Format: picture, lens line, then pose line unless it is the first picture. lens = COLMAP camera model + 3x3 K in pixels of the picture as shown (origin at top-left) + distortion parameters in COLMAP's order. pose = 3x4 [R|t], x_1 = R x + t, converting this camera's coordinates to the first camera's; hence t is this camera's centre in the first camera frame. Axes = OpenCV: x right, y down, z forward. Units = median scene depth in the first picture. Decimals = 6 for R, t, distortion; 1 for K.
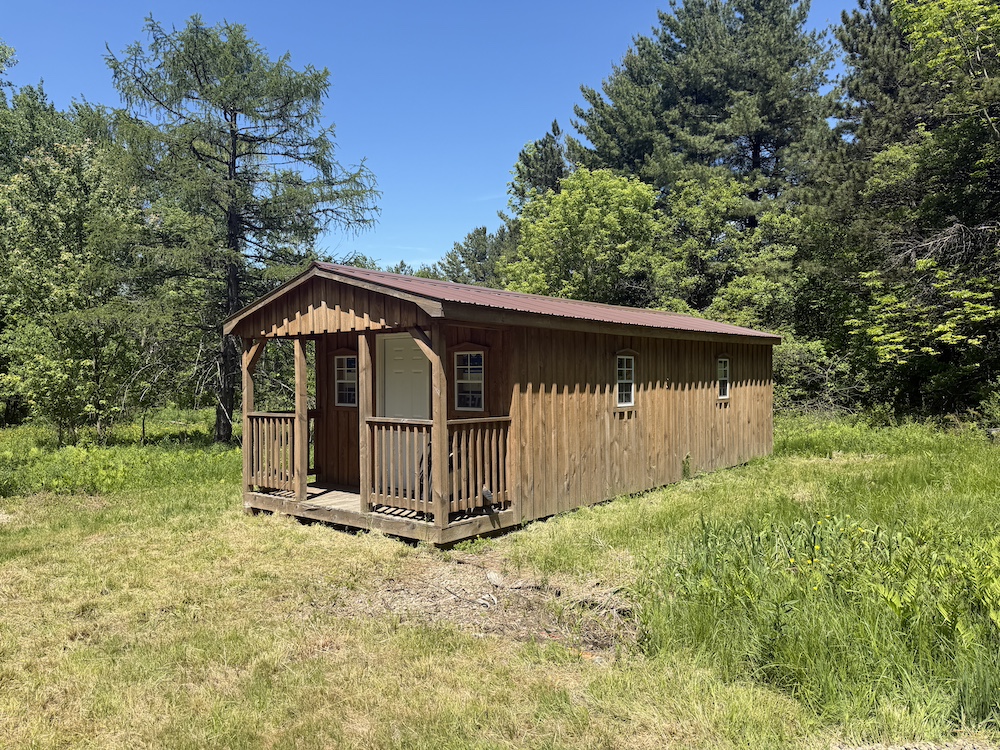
lens RADIAL K [[711.5, 0, 496.7], [0, 711.5, 370.6], [0, 0, 1]] dist [0.038010, -0.050511]
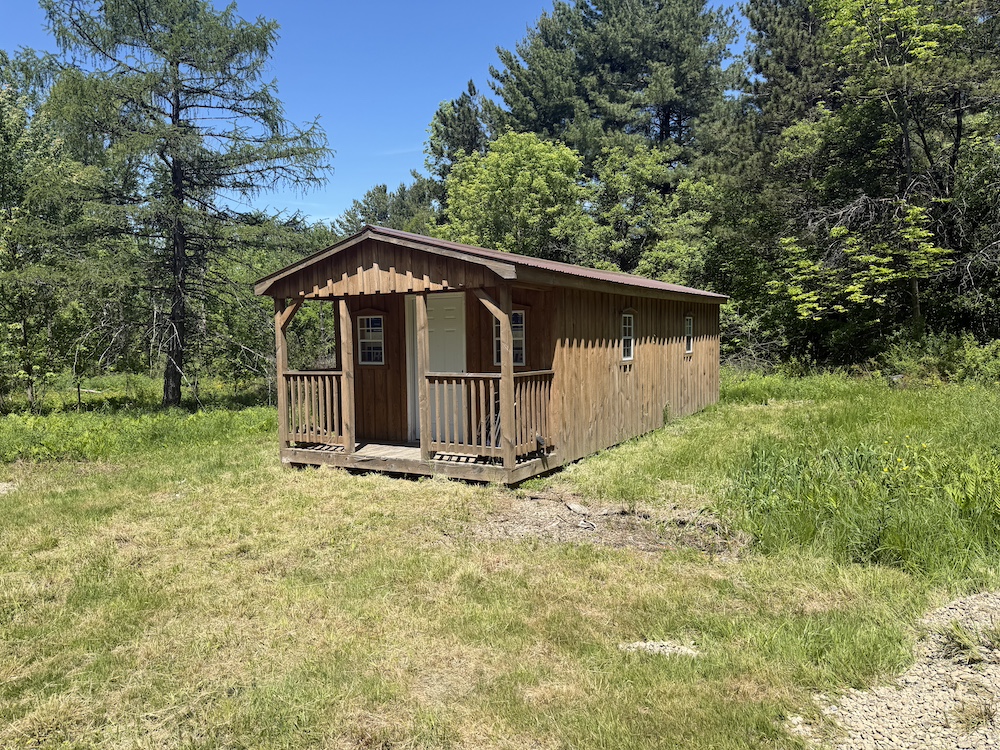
lens RADIAL K [[711.5, 0, 496.7], [0, 711.5, 370.6], [0, 0, 1]] dist [0.038010, -0.050511]
pose [[0.986933, -0.018529, 0.160064, -0.113027], [0.009763, 0.998418, 0.055379, 0.001971], [-0.160837, -0.053092, 0.985552, -0.034200]]
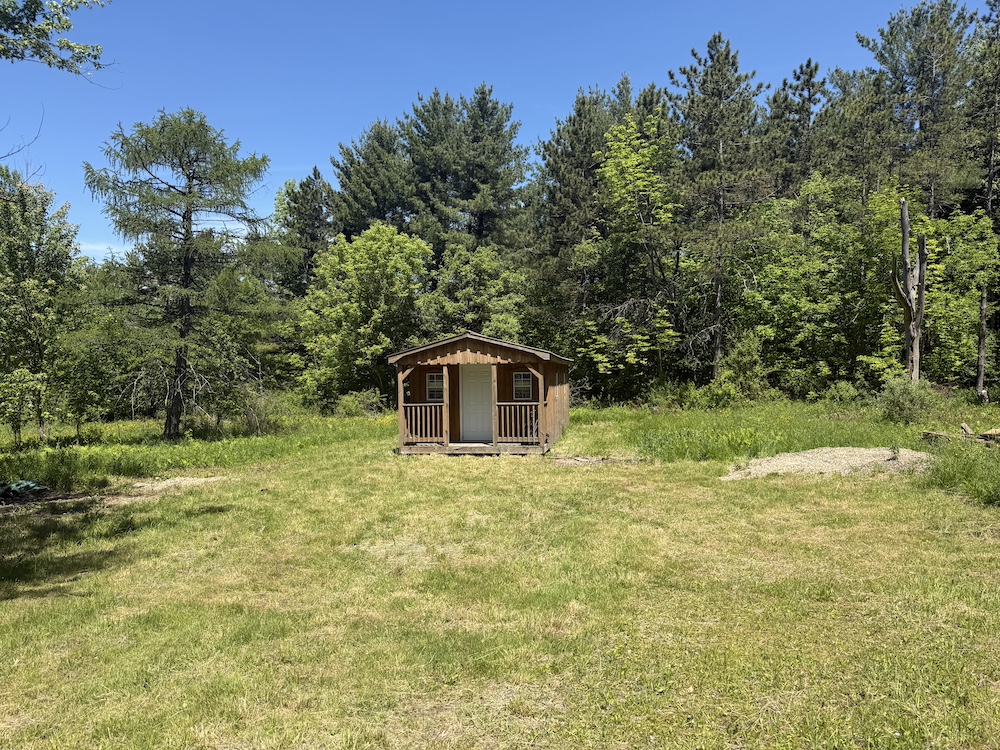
lens RADIAL K [[705.3, 0, 500.0], [0, 705.3, 375.0], [0, 0, 1]] dist [0.086460, -0.000627]
pose [[0.860450, -0.005250, 0.509507, -0.583878], [0.004526, 0.999986, 0.002661, -0.012135], [-0.509514, 0.000017, 0.860462, -0.402303]]
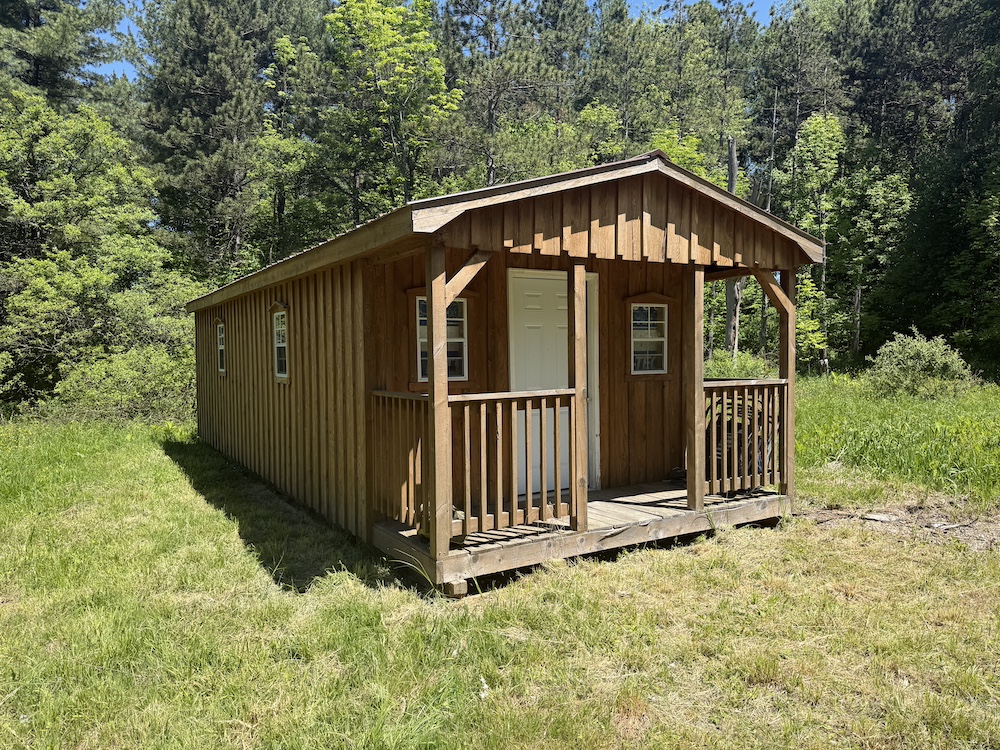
lens RADIAL K [[705.3, 0, 500.0], [0, 705.3, 375.0], [0, 0, 1]] dist [0.086460, -0.000627]
pose [[0.331645, -0.026297, 0.943038, -0.434720], [0.007630, 0.999654, 0.025193, 0.016954], [-0.943374, -0.001160, 0.331730, 0.432633]]
